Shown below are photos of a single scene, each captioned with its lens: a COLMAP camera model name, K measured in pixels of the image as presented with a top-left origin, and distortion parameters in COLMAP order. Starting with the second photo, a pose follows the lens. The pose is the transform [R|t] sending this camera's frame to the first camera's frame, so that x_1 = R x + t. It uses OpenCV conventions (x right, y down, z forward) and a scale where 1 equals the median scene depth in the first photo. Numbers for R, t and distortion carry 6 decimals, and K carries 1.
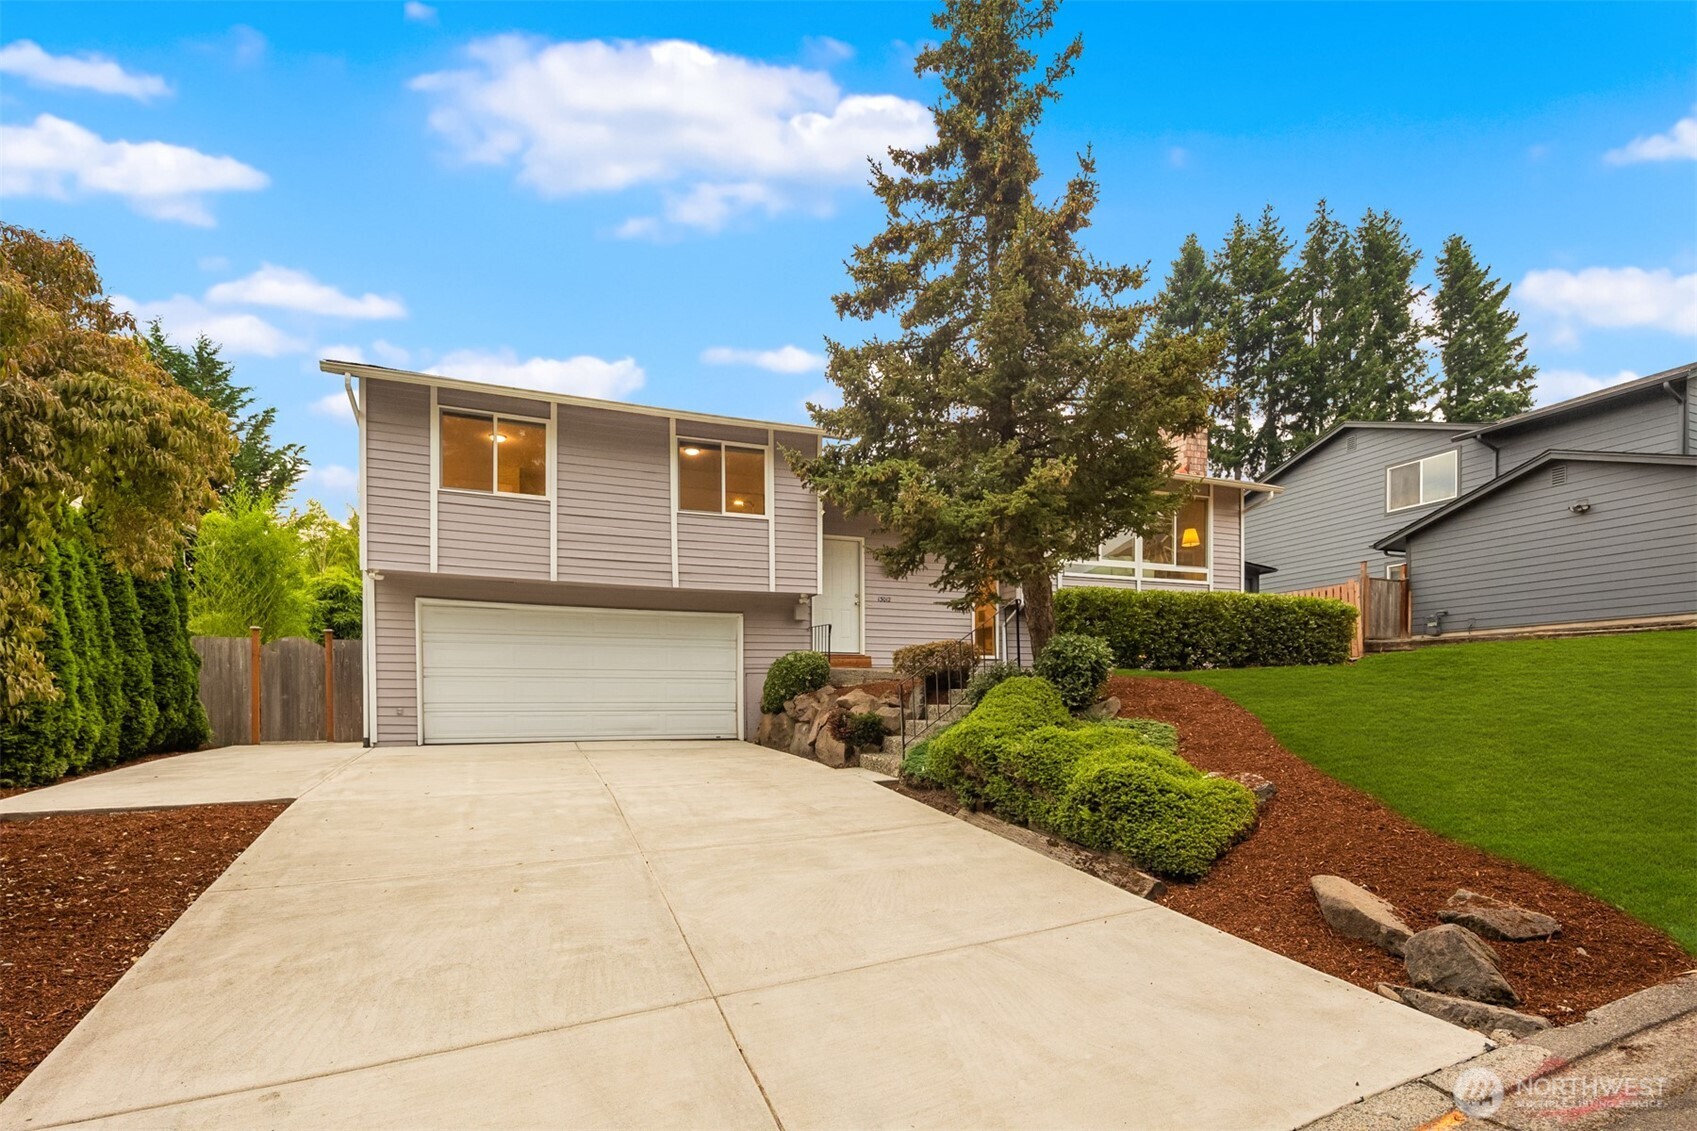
lens RADIAL K [[839.3, 0, 847.8], [0, 839.3, 718.3], [0, 0, 1]] dist [0.001411, -0.001824]
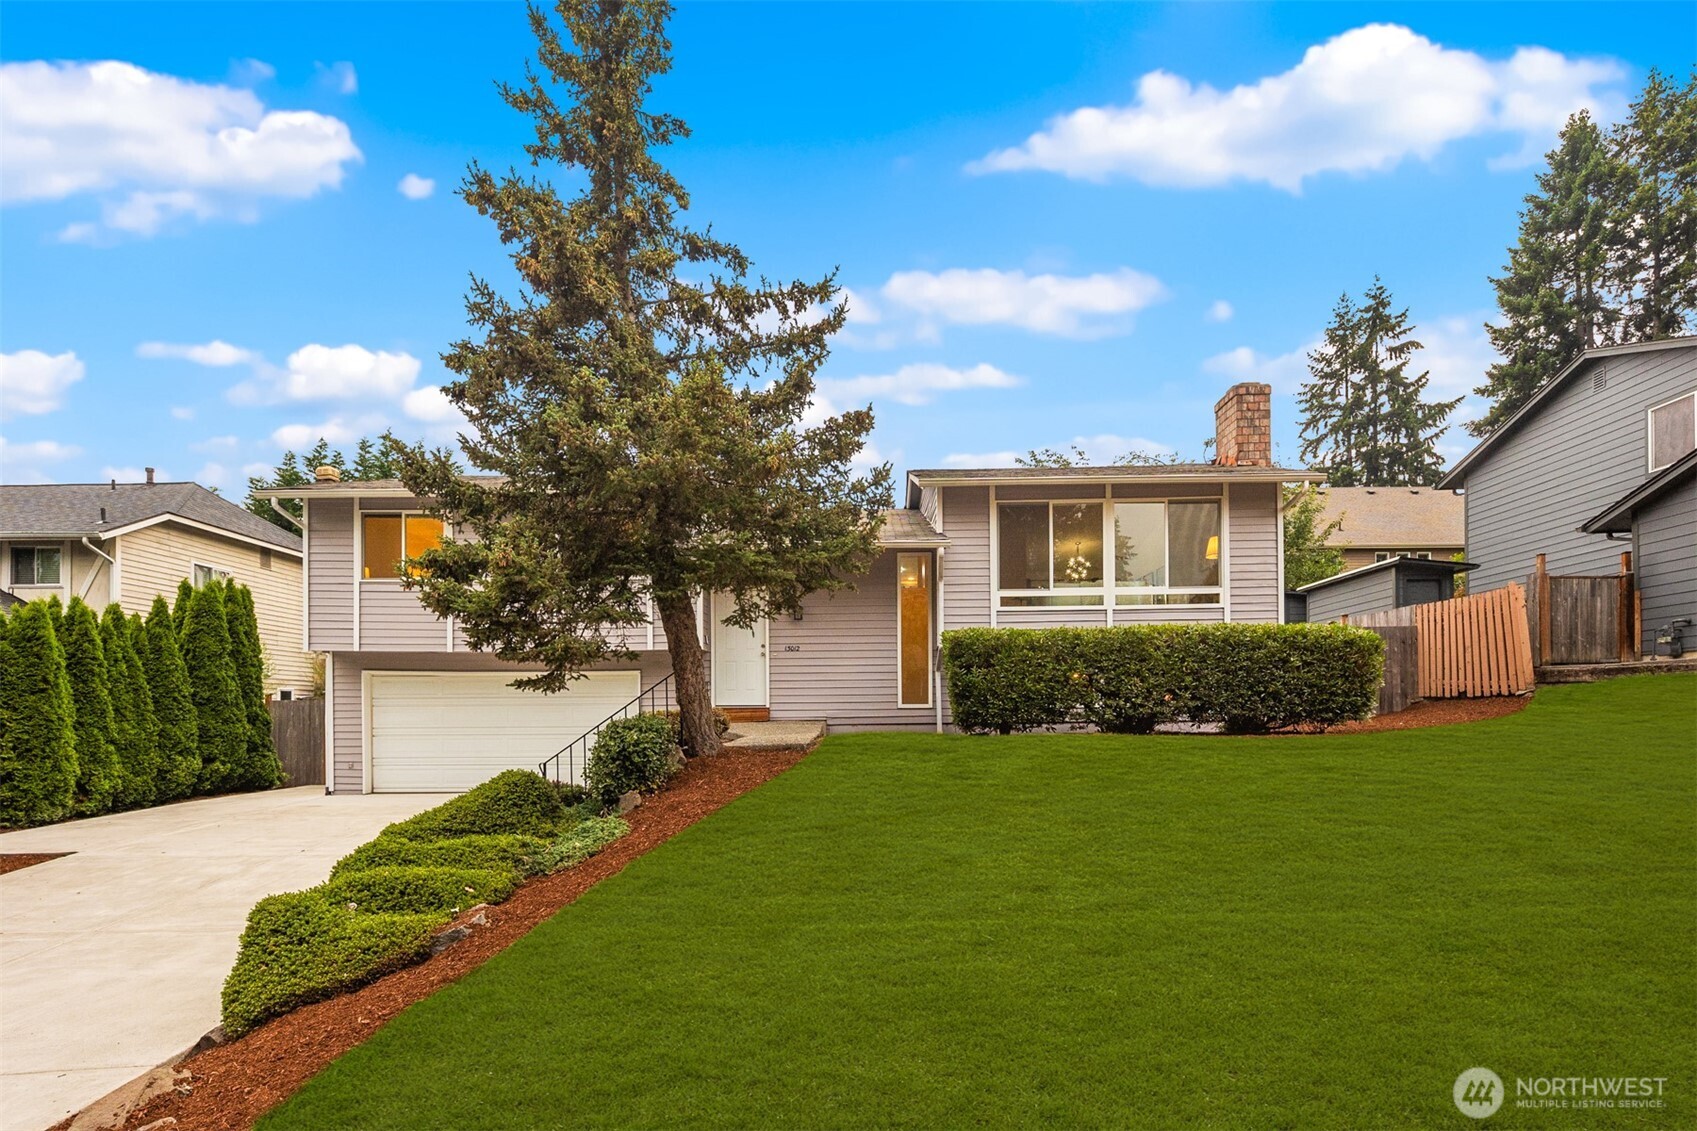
lens RADIAL K [[839.3, 0, 847.8], [0, 839.3, 718.3], [0, 0, 1]] dist [0.001411, -0.001824]
pose [[0.911274, -0.002467, -0.411794, 0.495798], [-0.002919, 0.999918, -0.012450, -0.051172], [0.411791, 0.012547, 0.911192, 0.160093]]
